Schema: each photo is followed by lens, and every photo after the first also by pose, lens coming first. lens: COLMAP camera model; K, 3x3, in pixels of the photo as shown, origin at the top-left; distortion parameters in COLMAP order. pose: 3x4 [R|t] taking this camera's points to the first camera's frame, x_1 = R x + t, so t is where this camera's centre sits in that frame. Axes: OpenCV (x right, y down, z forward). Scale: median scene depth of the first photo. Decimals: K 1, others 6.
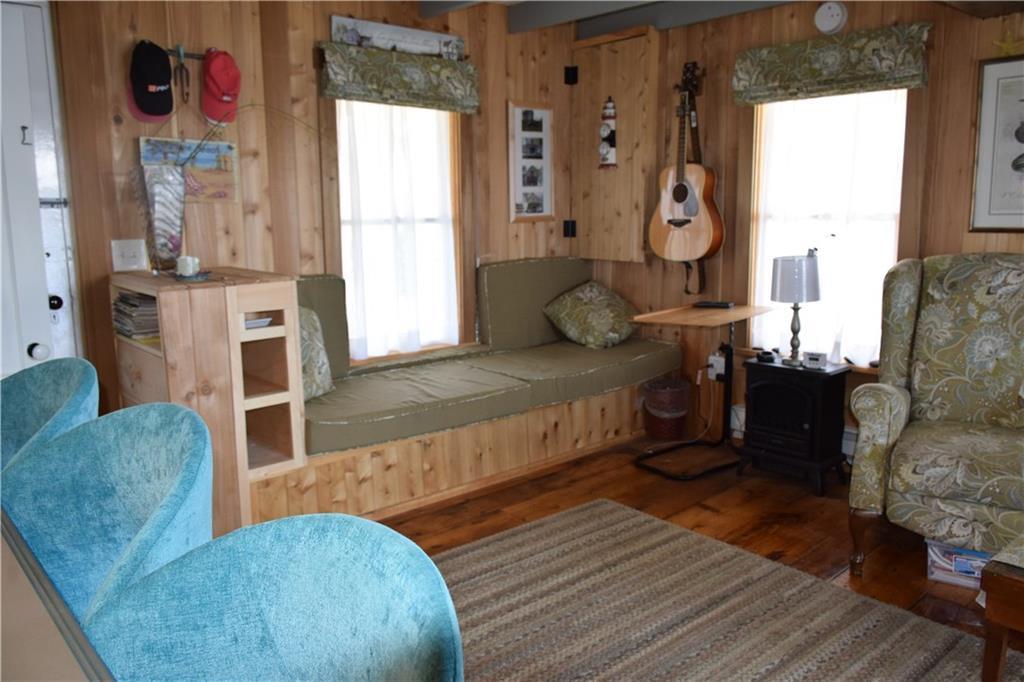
lens RADIAL K [[786.7, 0, 502.7], [0, 786.7, 337.2], [0, 0, 1]] dist [-0.020034, -0.001253]
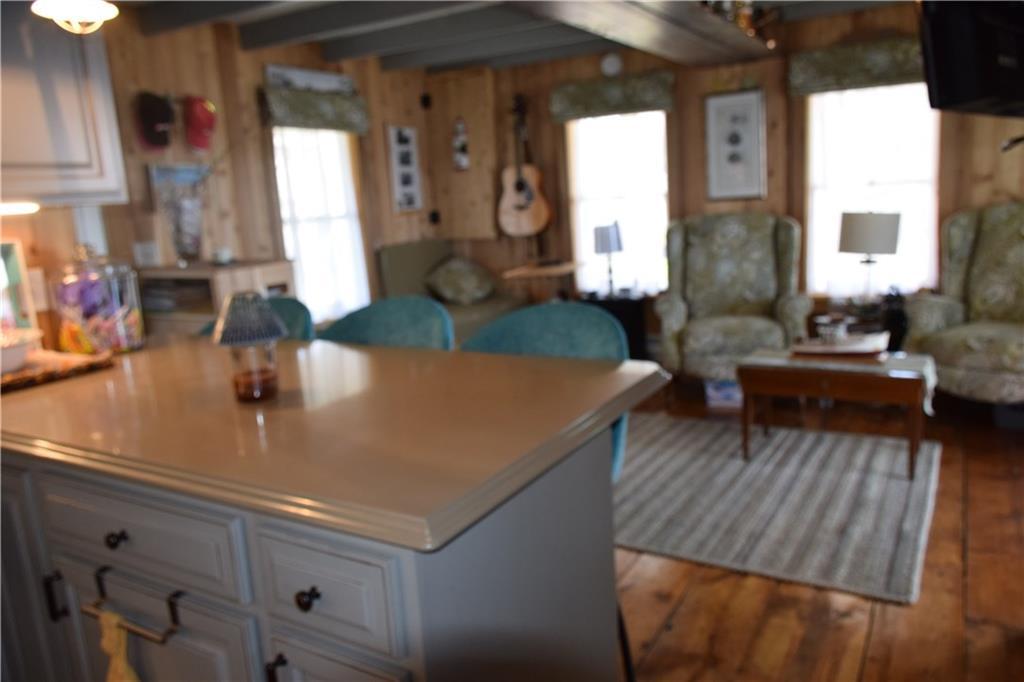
lens RADIAL K [[786.7, 0, 497.4], [0, 786.7, 345.2], [0, 0, 1]] dist [-0.020034, -0.001253]
pose [[0.954536, -0.105484, 0.278810, -0.269903], [0.101367, 0.994421, 0.029187, 0.062163], [-0.280333, 0.000402, 0.959903, -0.389663]]
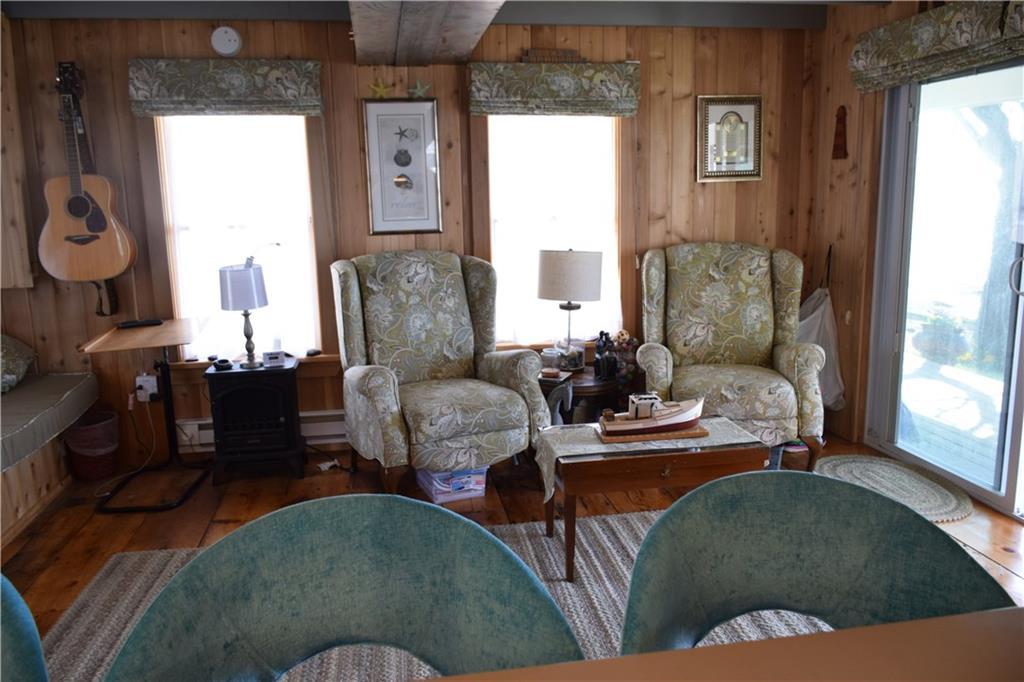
lens RADIAL K [[786.7, 0, 519.4], [0, 786.7, 339.3], [0, 0, 1]] dist [-0.020034, -0.001253]
pose [[0.521910, -0.156315, 0.838556, -0.330776], [0.151870, 0.984387, 0.088977, -0.042150], [-0.839372, 0.080914, 0.537501, 0.121124]]
